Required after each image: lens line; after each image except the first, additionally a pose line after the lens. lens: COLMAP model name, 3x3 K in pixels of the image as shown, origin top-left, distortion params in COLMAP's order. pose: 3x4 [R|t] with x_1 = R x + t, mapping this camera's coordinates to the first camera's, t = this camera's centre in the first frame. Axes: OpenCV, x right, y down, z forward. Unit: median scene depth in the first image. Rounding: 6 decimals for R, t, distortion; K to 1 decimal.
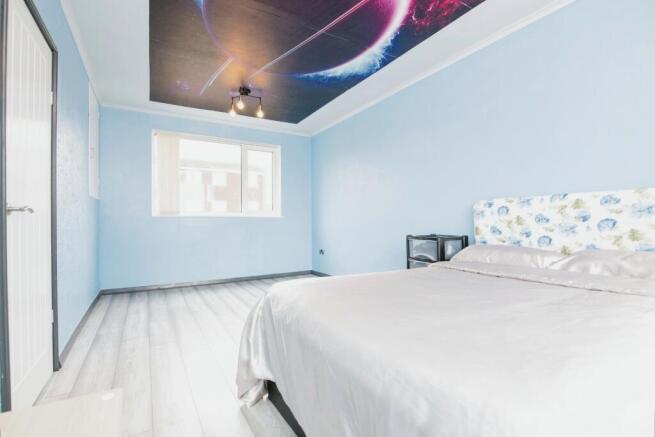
lens RADIAL K [[316.0, 0, 325.3], [0, 316.0, 219.2], [0, 0, 1]] dist [-0.006684, -0.000883]
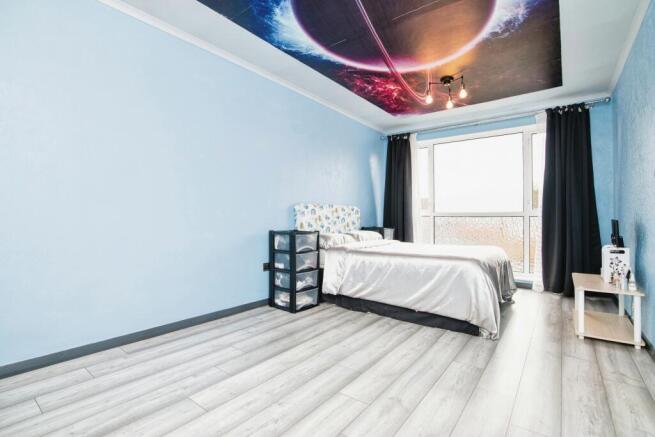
lens RADIAL K [[316.0, 0, 326.9], [0, 316.0, 218.9], [0, 0, 1]] dist [-0.006684, -0.000883]
pose [[-0.397975, 0.007865, 0.917362, -0.933761], [-0.002507, 0.999950, -0.009661, 0.023085], [-0.917393, -0.006145, -0.397936, 1.640500]]
